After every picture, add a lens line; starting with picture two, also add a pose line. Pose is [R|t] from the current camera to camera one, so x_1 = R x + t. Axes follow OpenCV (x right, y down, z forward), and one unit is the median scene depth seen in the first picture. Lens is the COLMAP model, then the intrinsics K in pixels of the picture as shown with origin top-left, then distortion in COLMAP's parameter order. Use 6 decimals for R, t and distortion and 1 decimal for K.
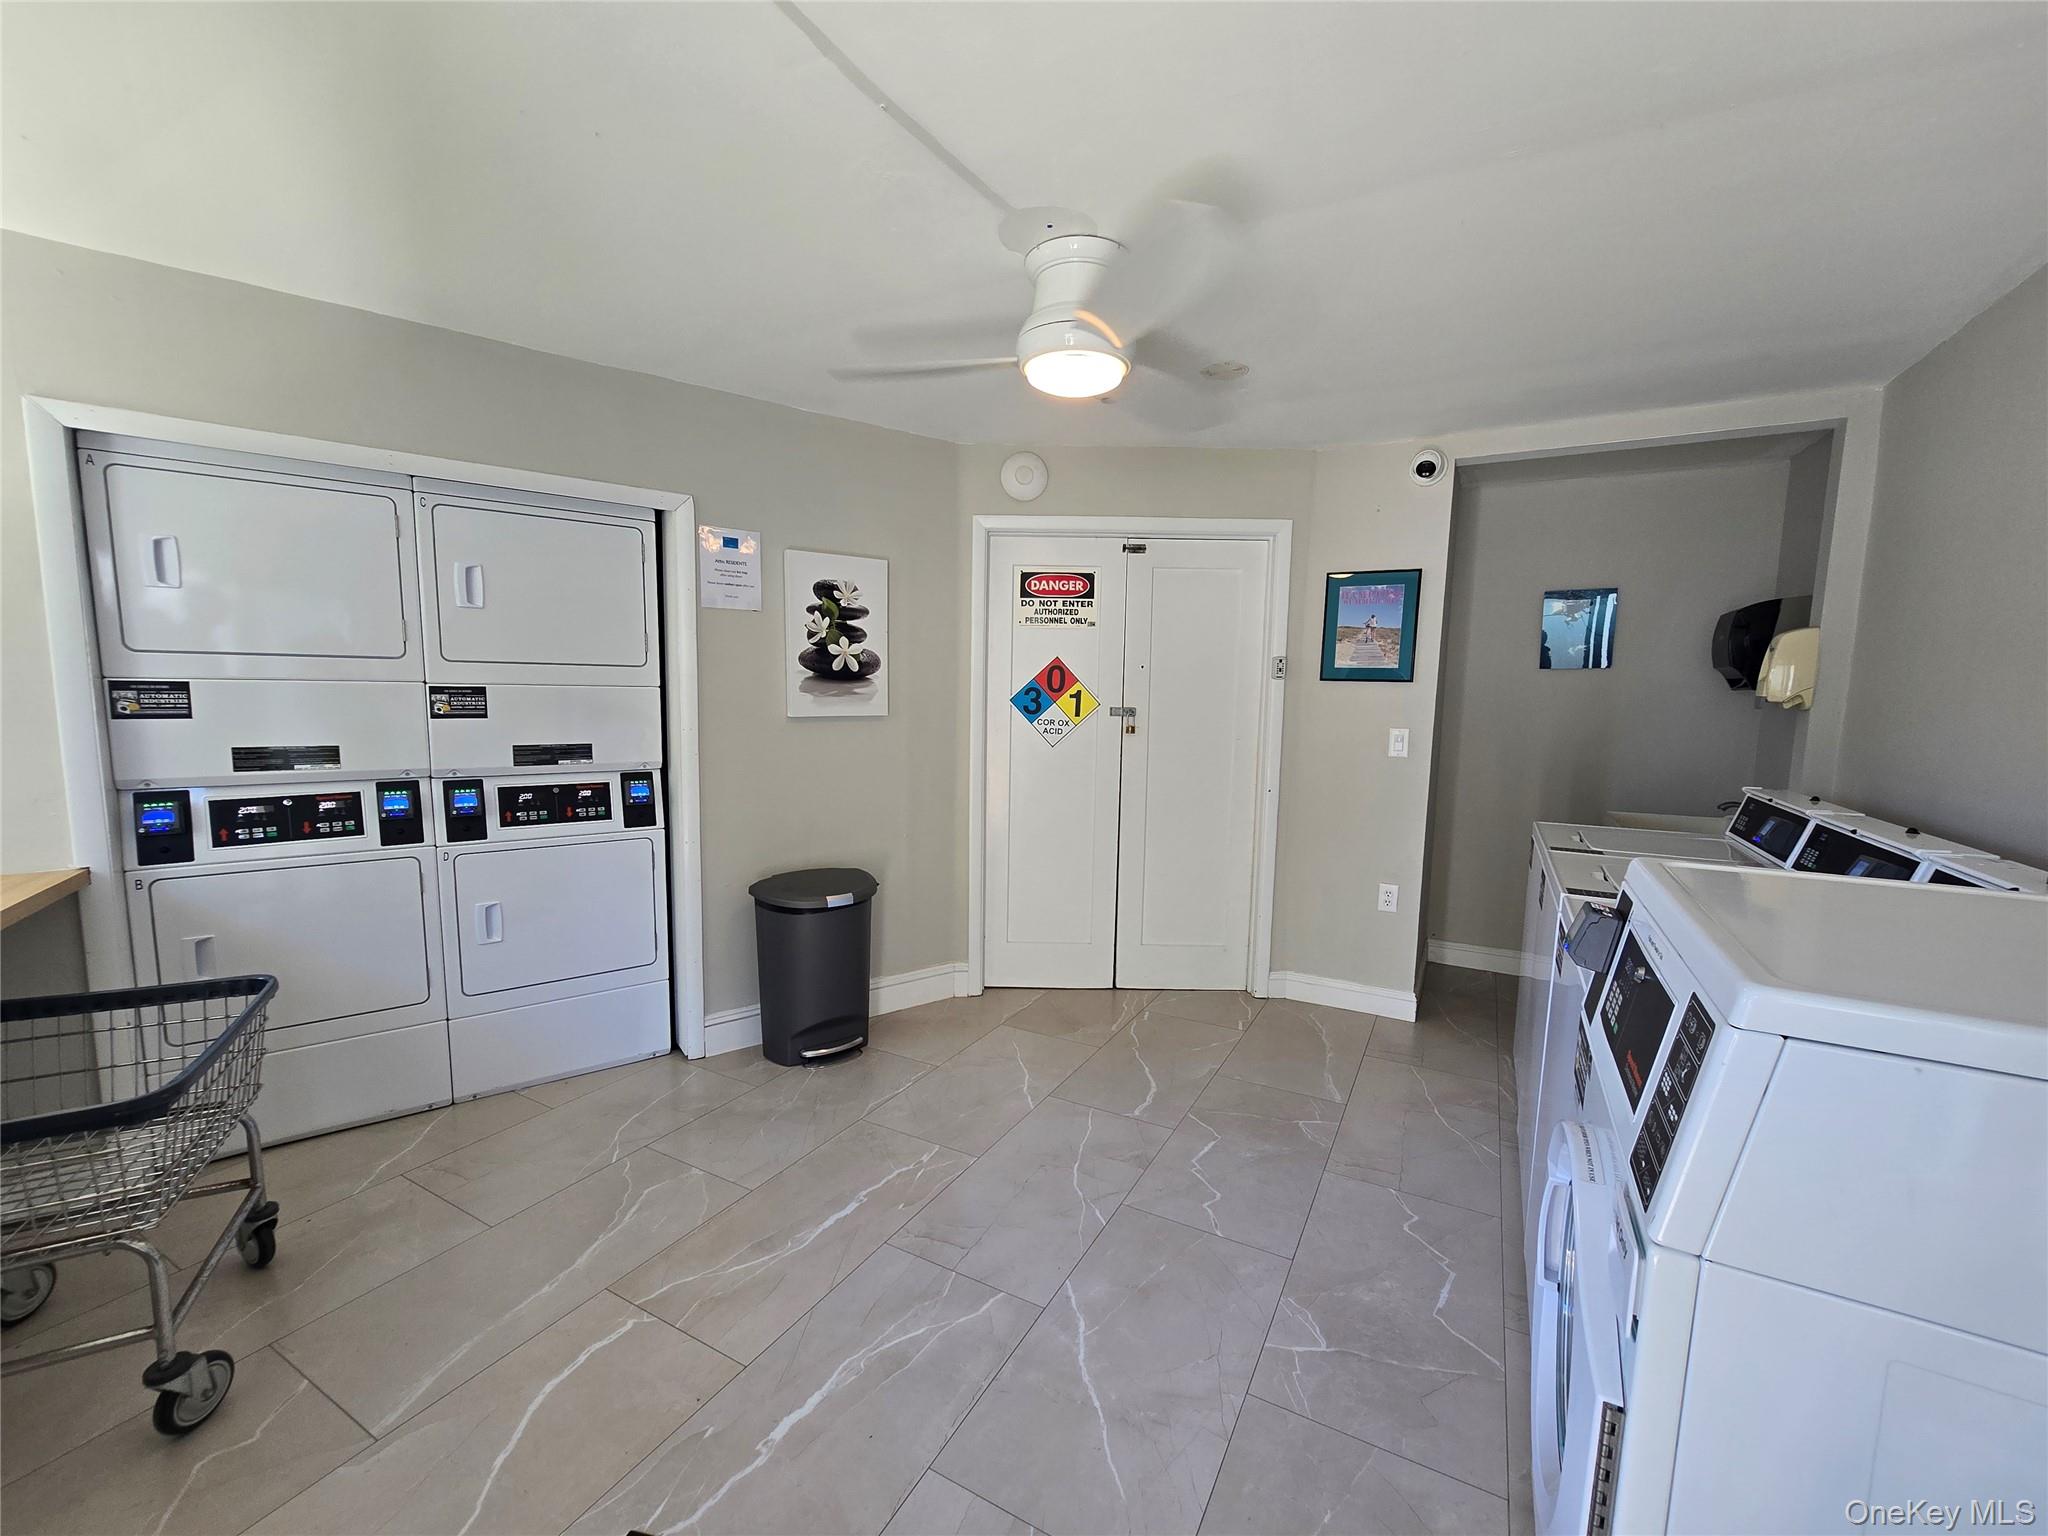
lens RADIAL K [[833.5, 0, 1011.0], [0, 833.5, 780.7], [0, 0, 1]] dist [-0.002570, -0.000998]
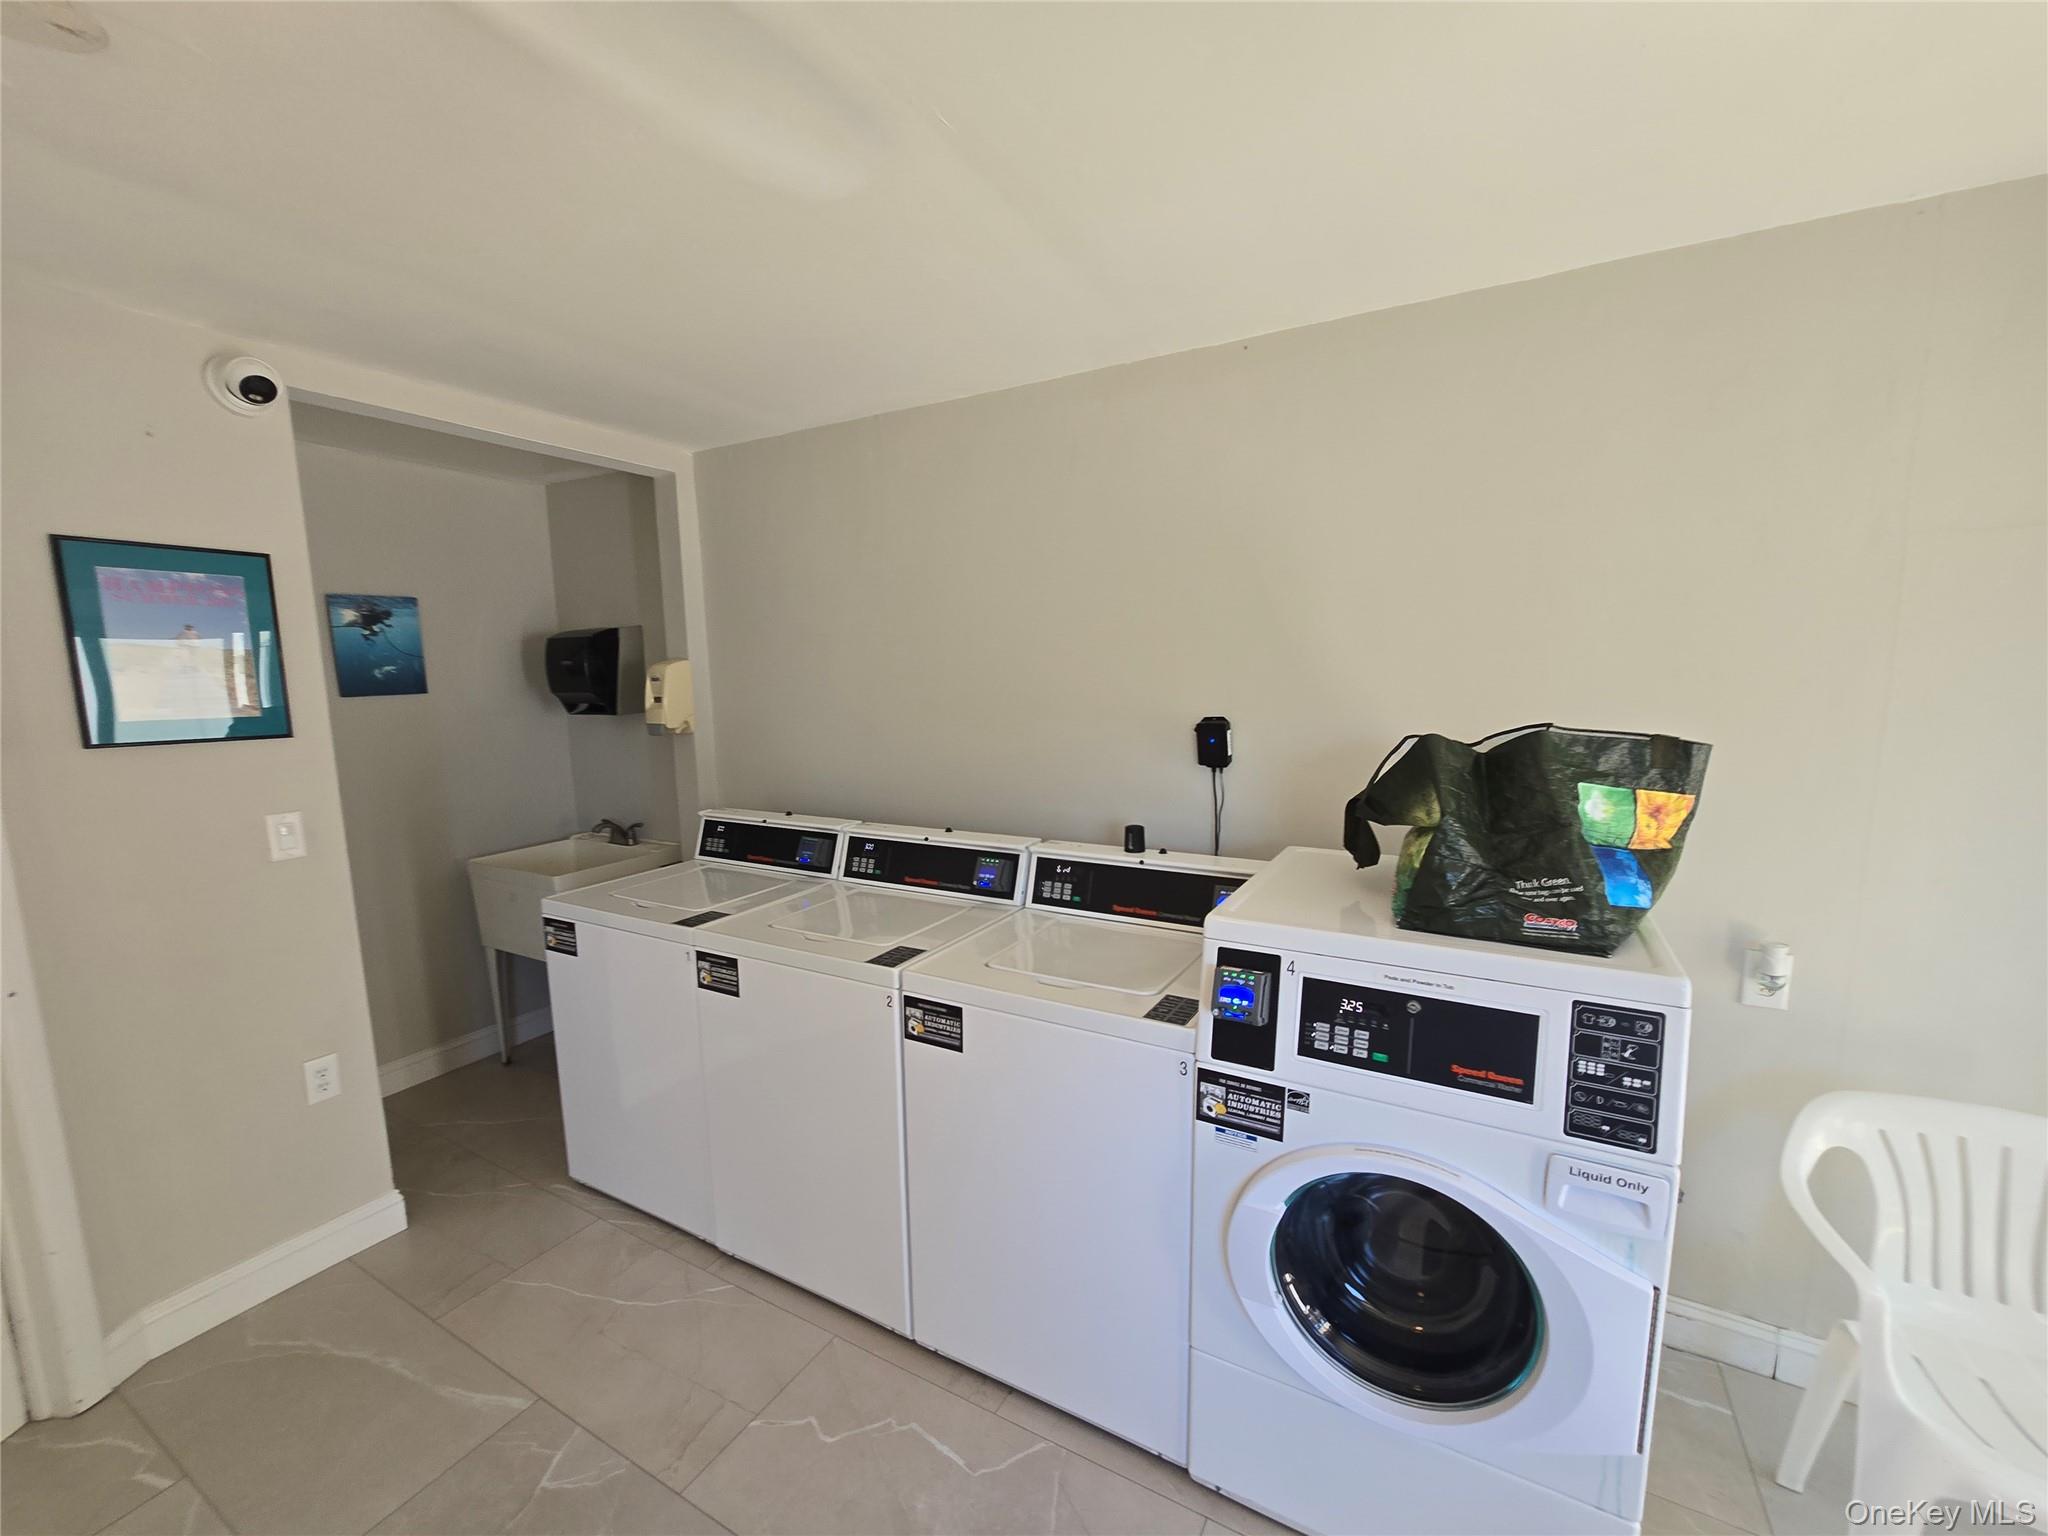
lens RADIAL K [[833.5, 0, 1013.4], [0, 833.5, 785.3], [0, 0, 1]] dist [-0.002570, -0.000998]
pose [[0.003212, -0.153783, 0.988099, -0.133623], [0.125677, 0.980332, 0.152165, -0.108433], [-0.992066, 0.123692, 0.022476, 0.449890]]
